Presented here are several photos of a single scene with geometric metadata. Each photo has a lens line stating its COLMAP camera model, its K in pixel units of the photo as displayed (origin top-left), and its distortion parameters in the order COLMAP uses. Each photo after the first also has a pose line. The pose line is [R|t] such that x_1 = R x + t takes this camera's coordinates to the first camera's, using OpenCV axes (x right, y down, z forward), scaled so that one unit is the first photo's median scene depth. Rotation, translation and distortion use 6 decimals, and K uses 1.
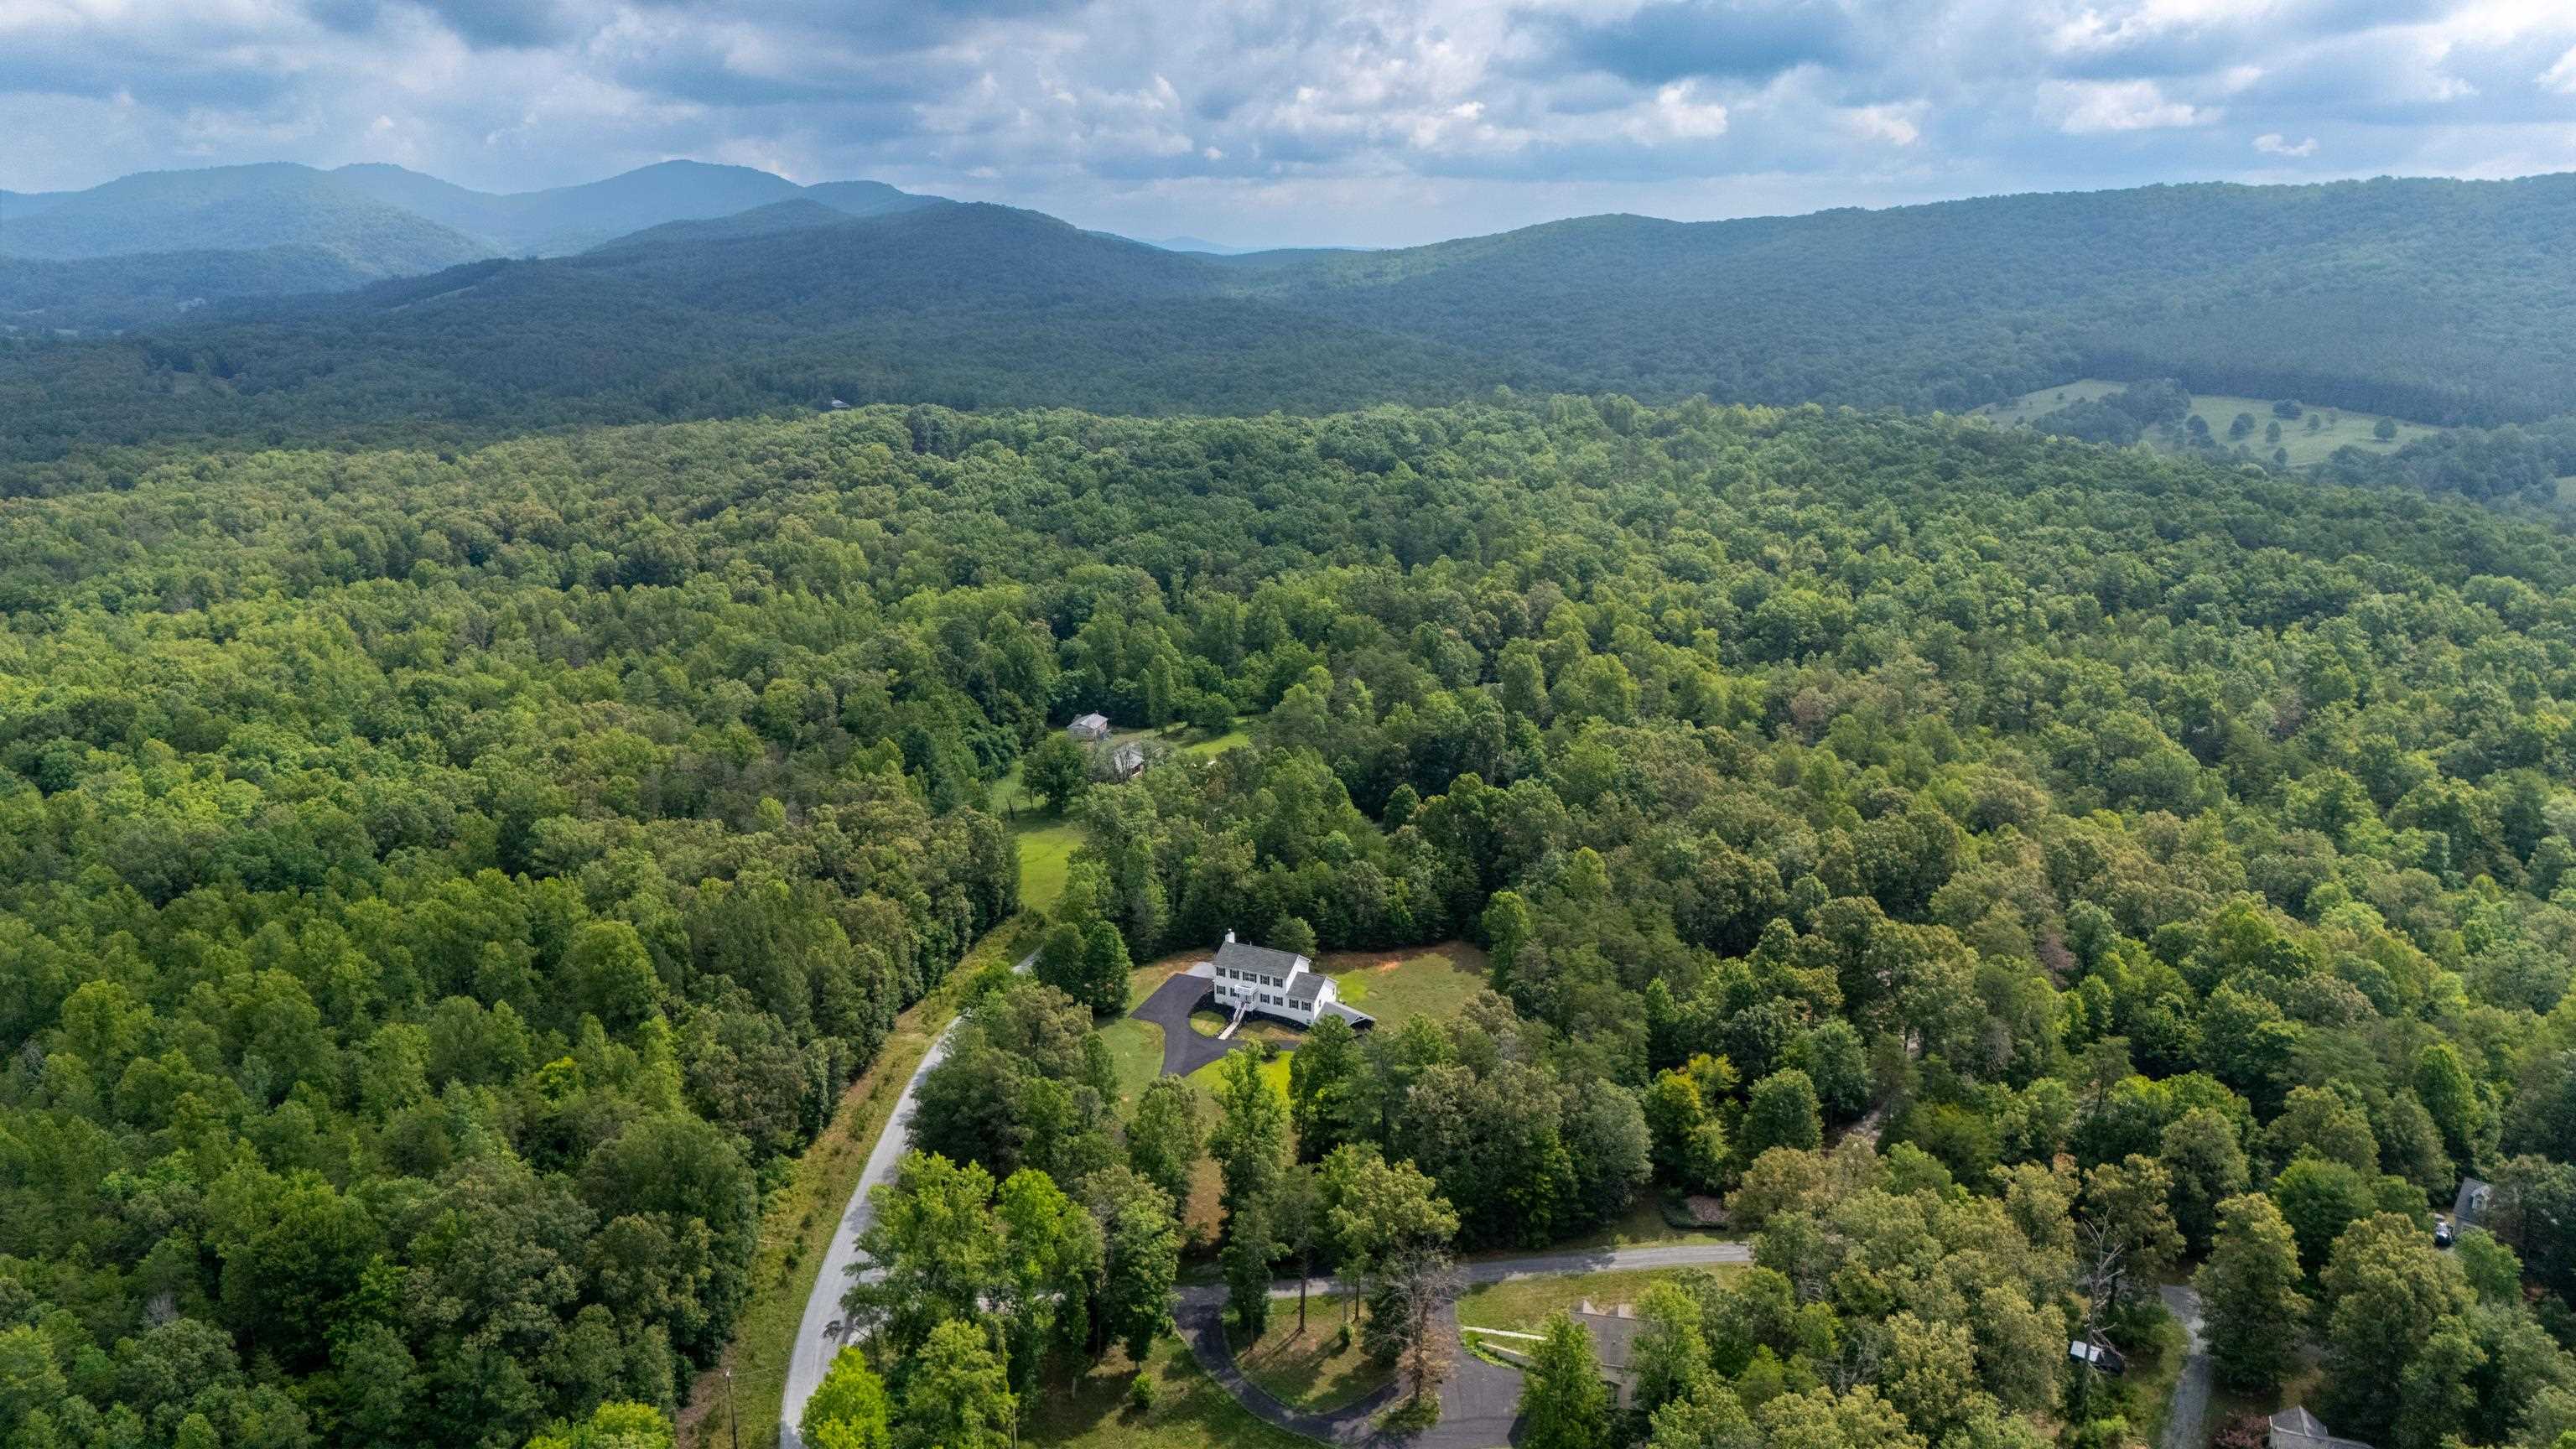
lens RADIAL K [[1898.7, 0, 1284.6], [0, 1898.7, 731.1], [0, 0, 1]] dist [0.115894, -0.184947]
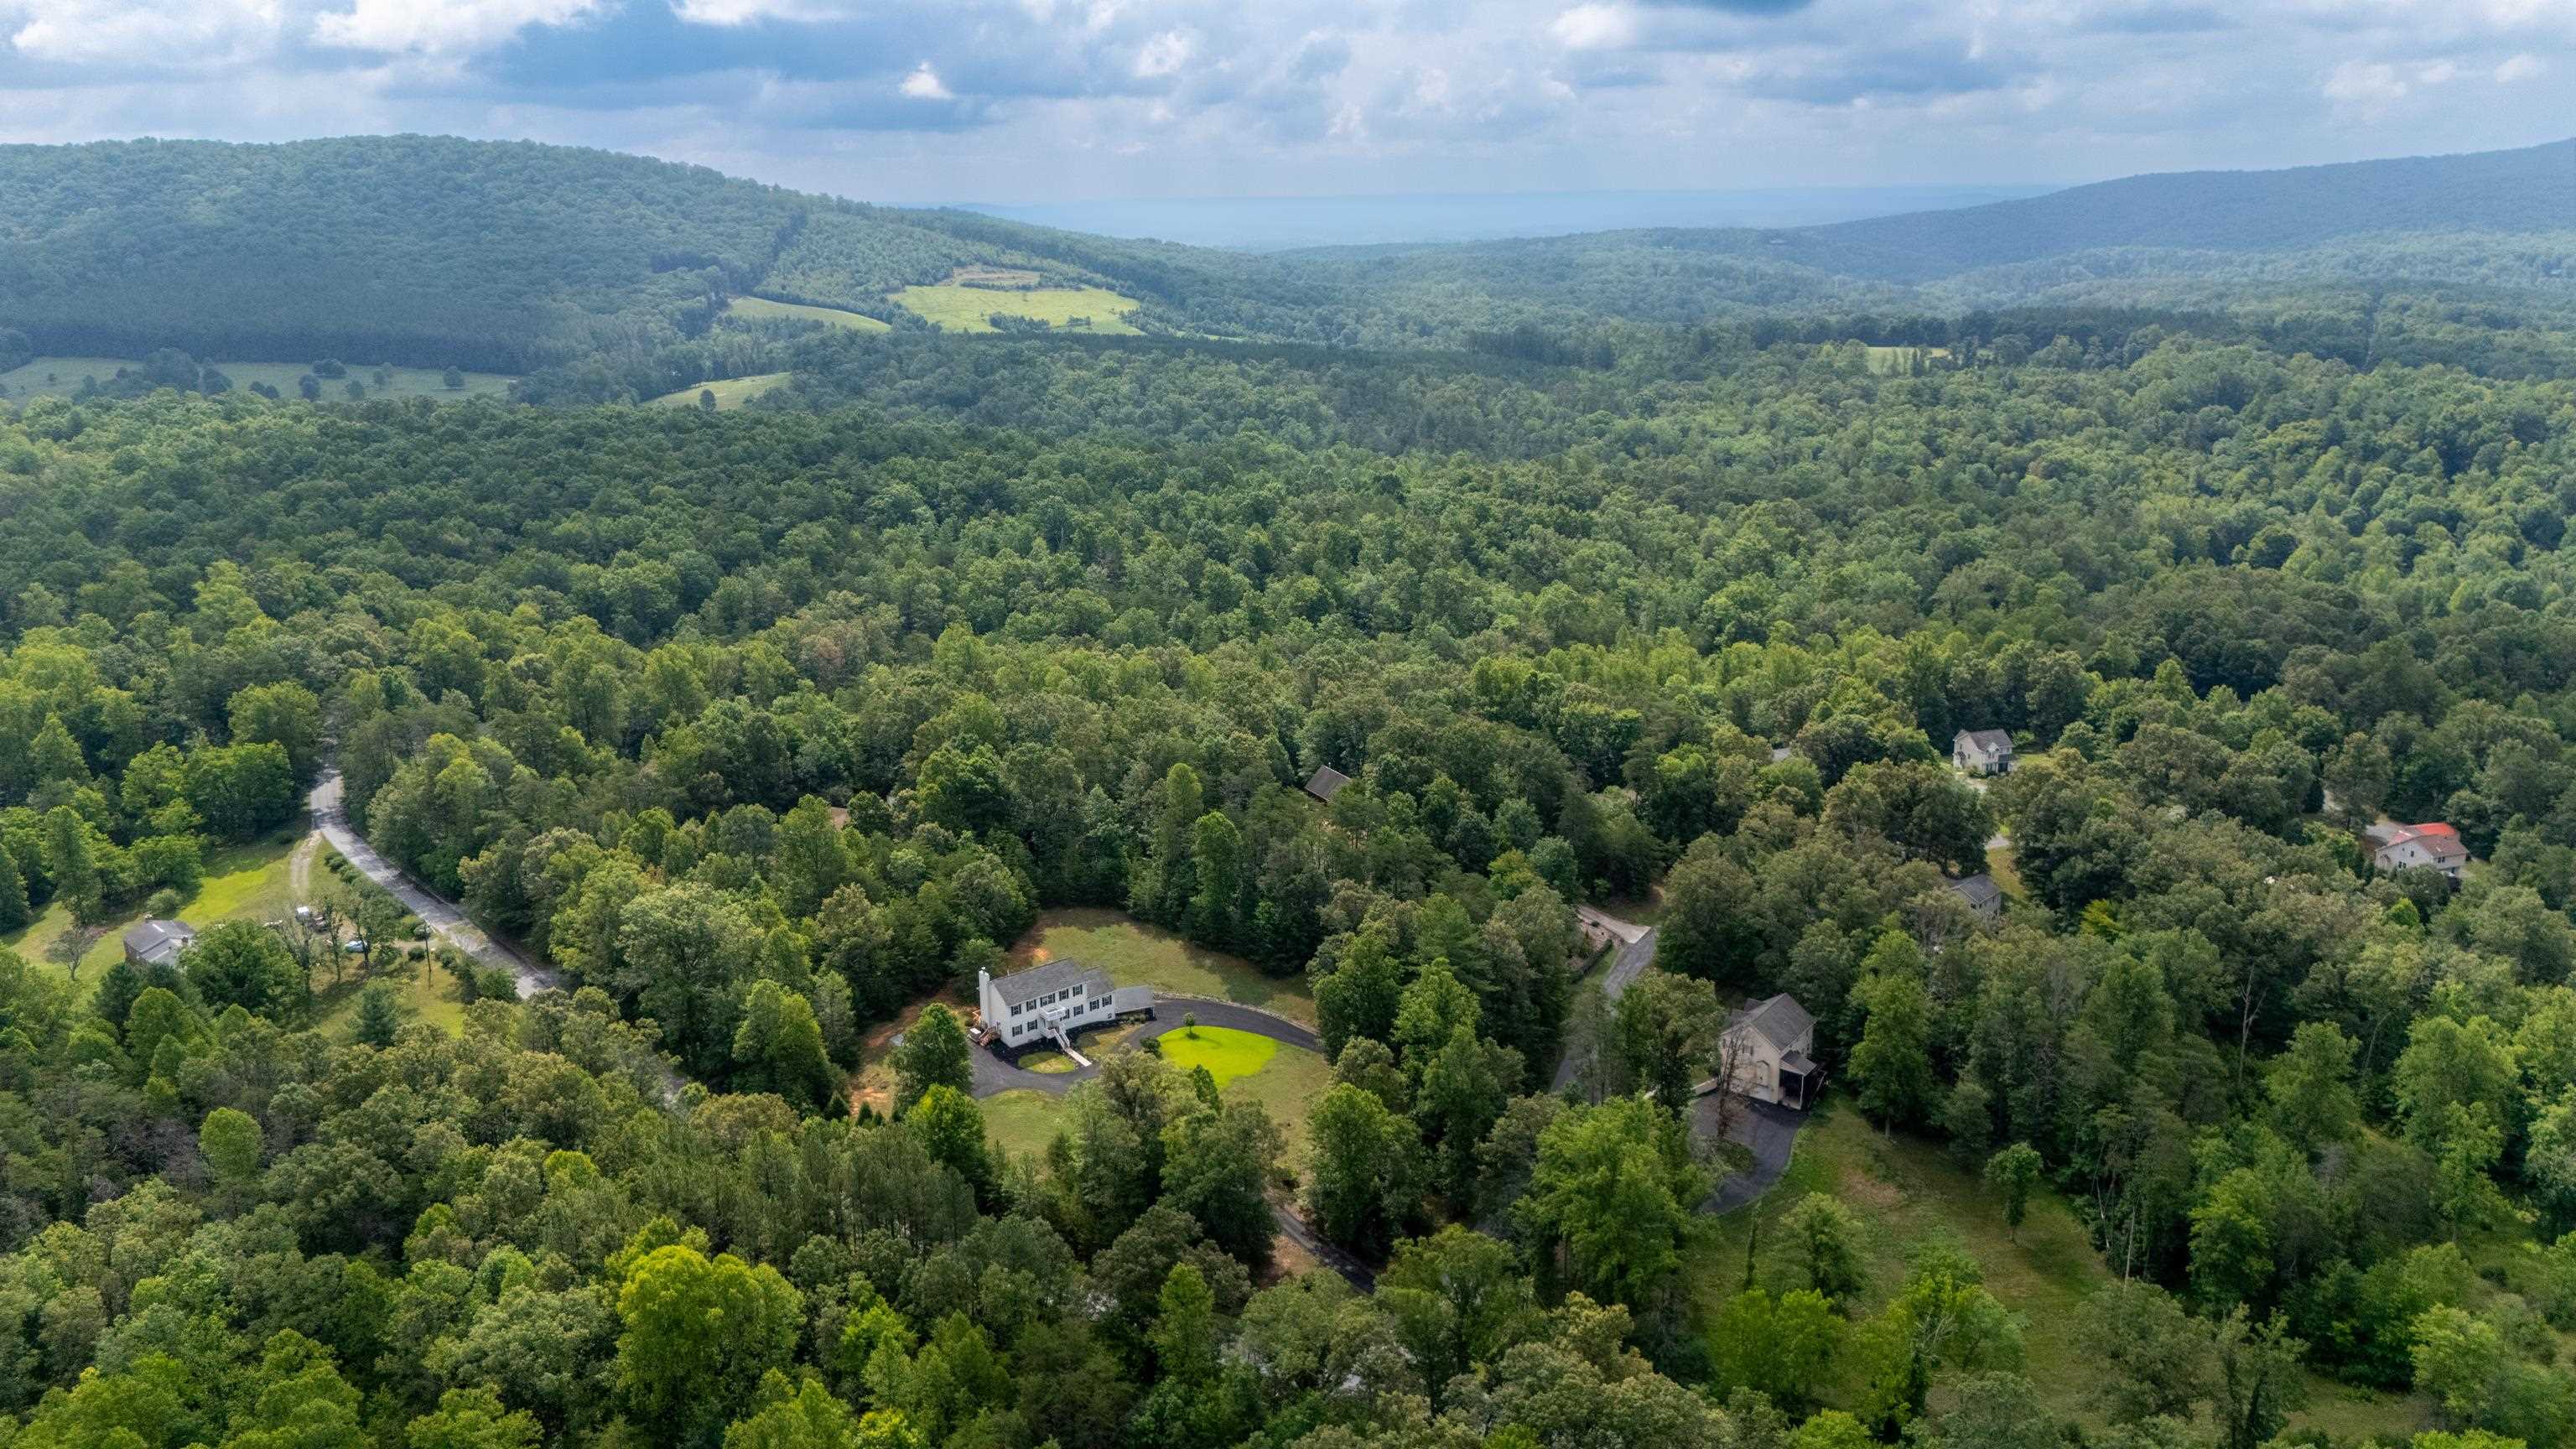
lens RADIAL K [[1904.8, 0, 1288.0], [0, 1904.8, 724.5], [0, 0, 1]] dist [0.148204, -0.302013]
pose [[0.412989, -0.250752, 0.875536, -0.723401], [0.240939, 0.957180, 0.160483, -0.112305], [-0.878287, 0.144673, 0.455721, 0.461519]]
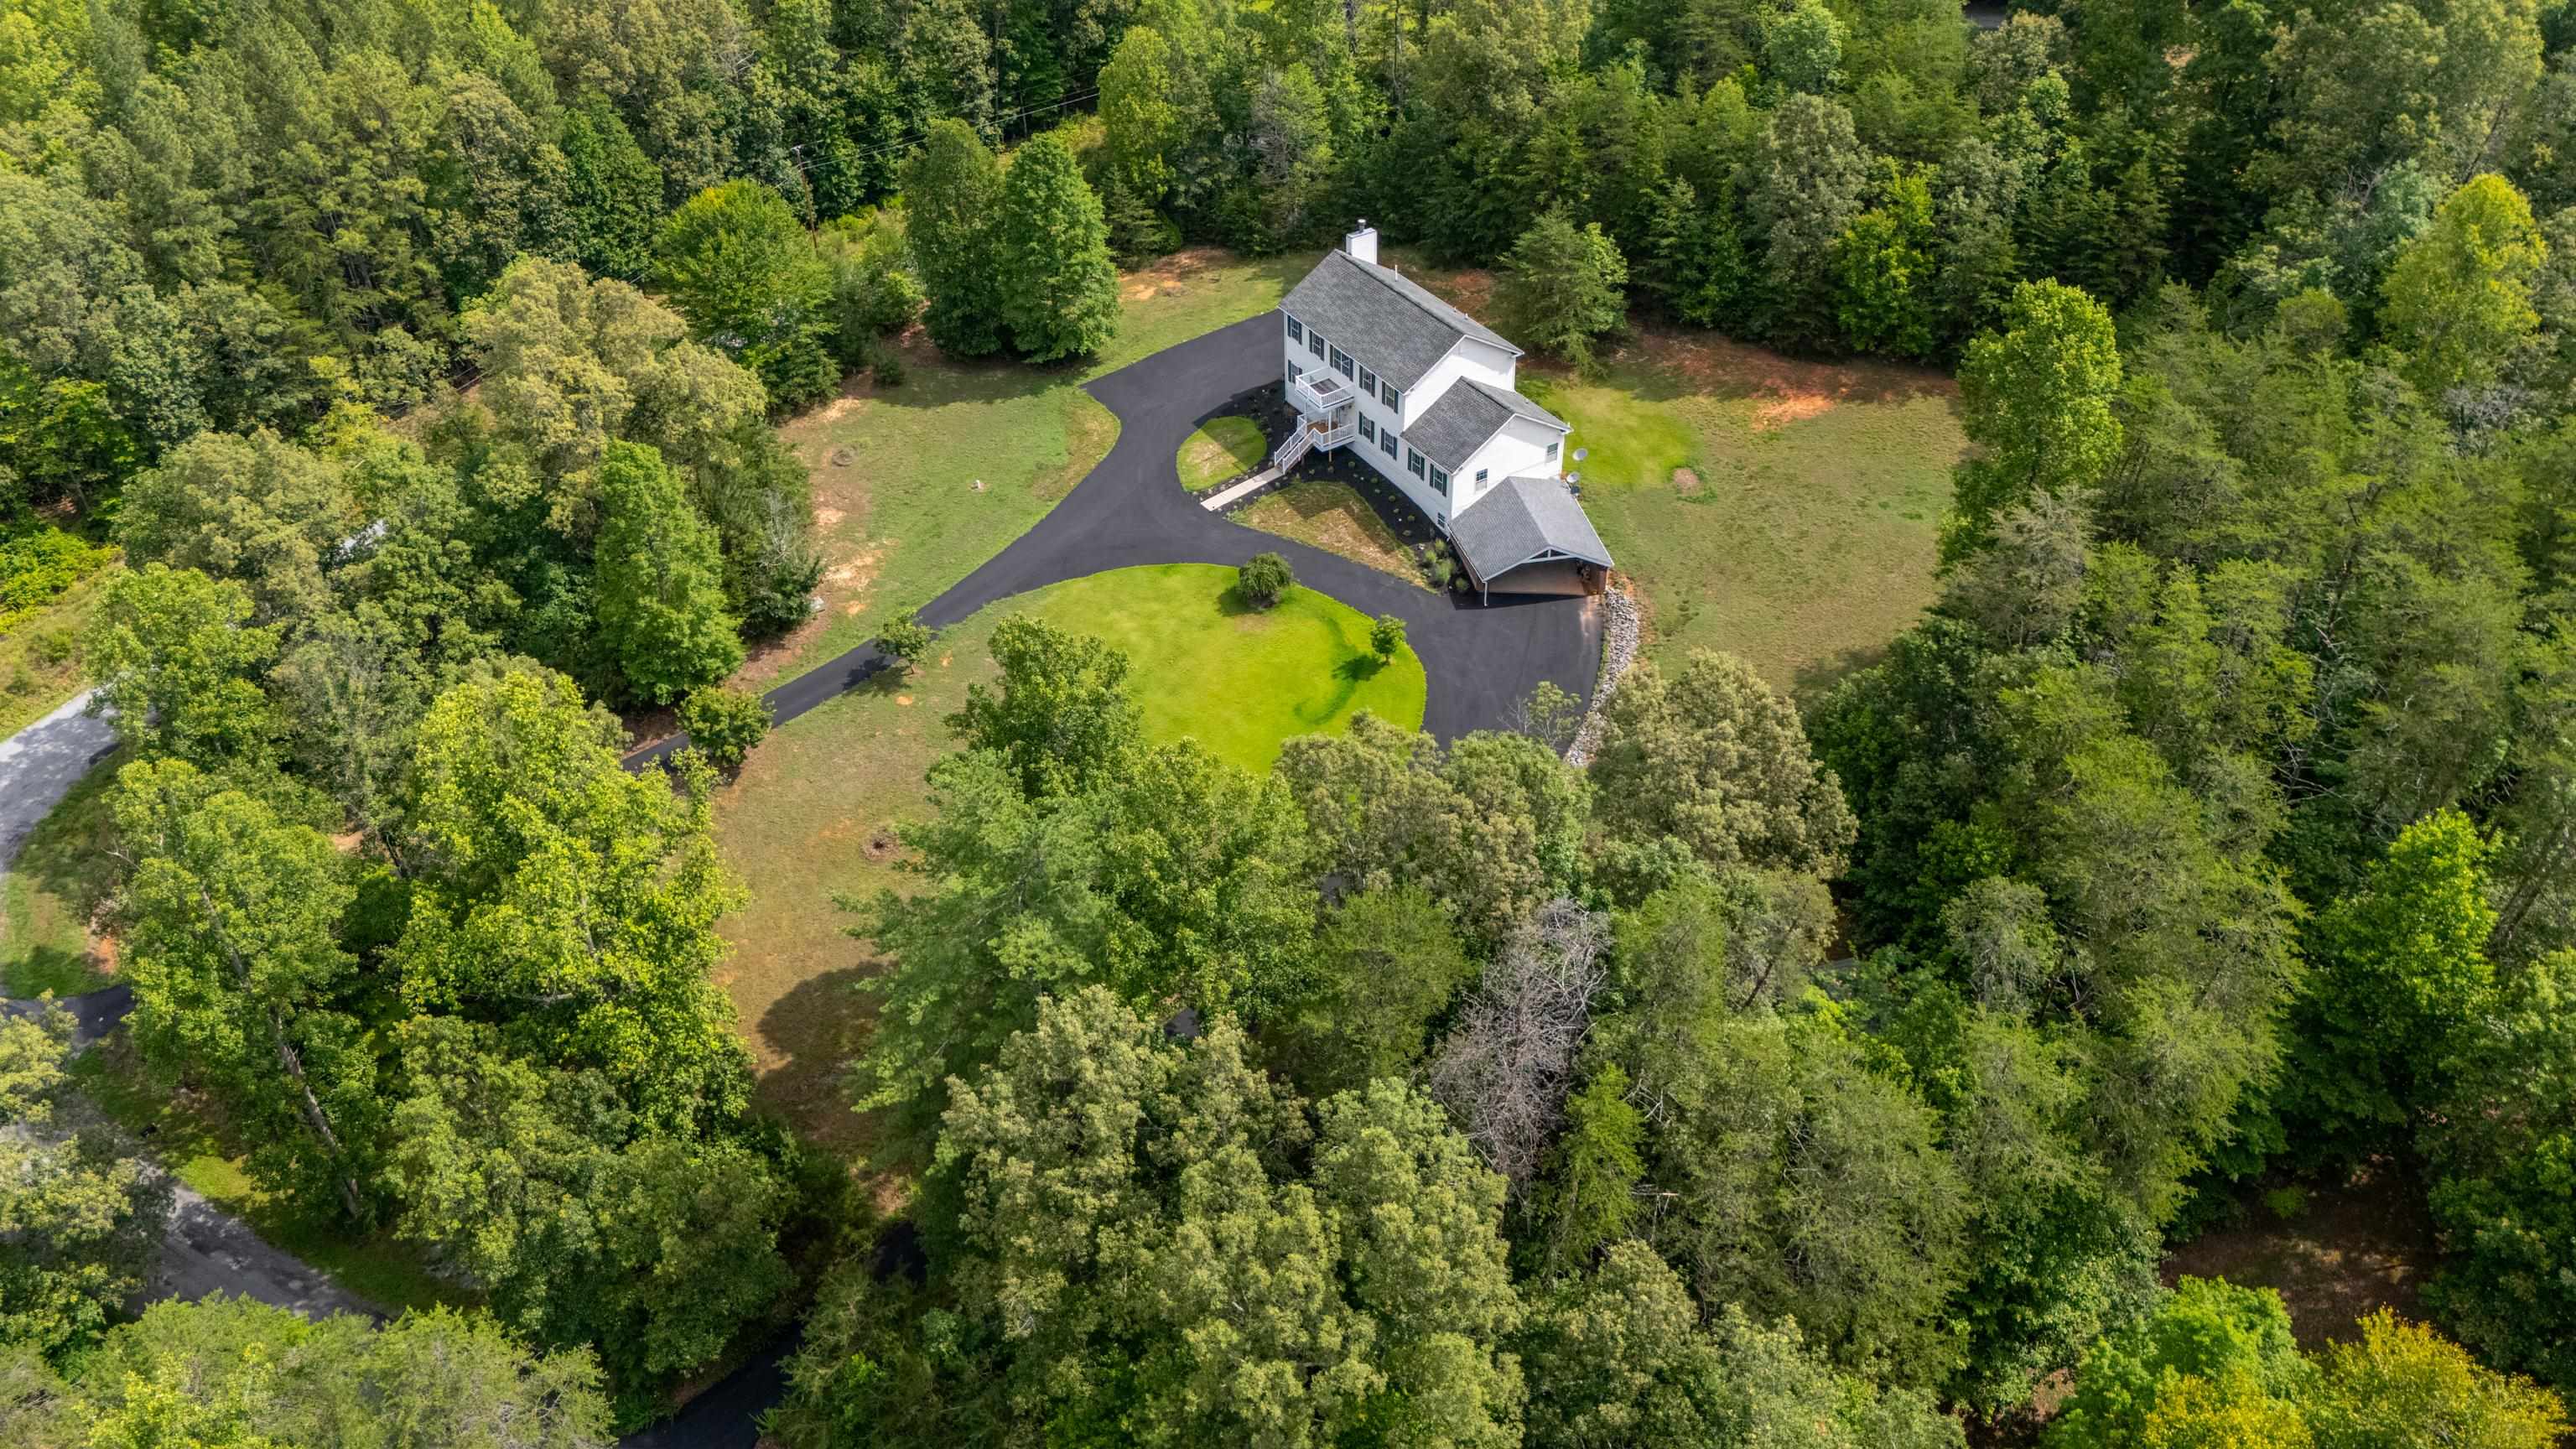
lens RADIAL K [[1959.1, 0, 1289.6], [0, 1959.1, 708.6], [0, 0, 1]] dist [0.106025, -0.131052]
pose [[0.855768, 0.306539, -0.416767, 0.153640], [-0.115988, 0.898736, 0.422871, 0.027429], [0.504190, -0.313540, 0.804664, 0.652127]]
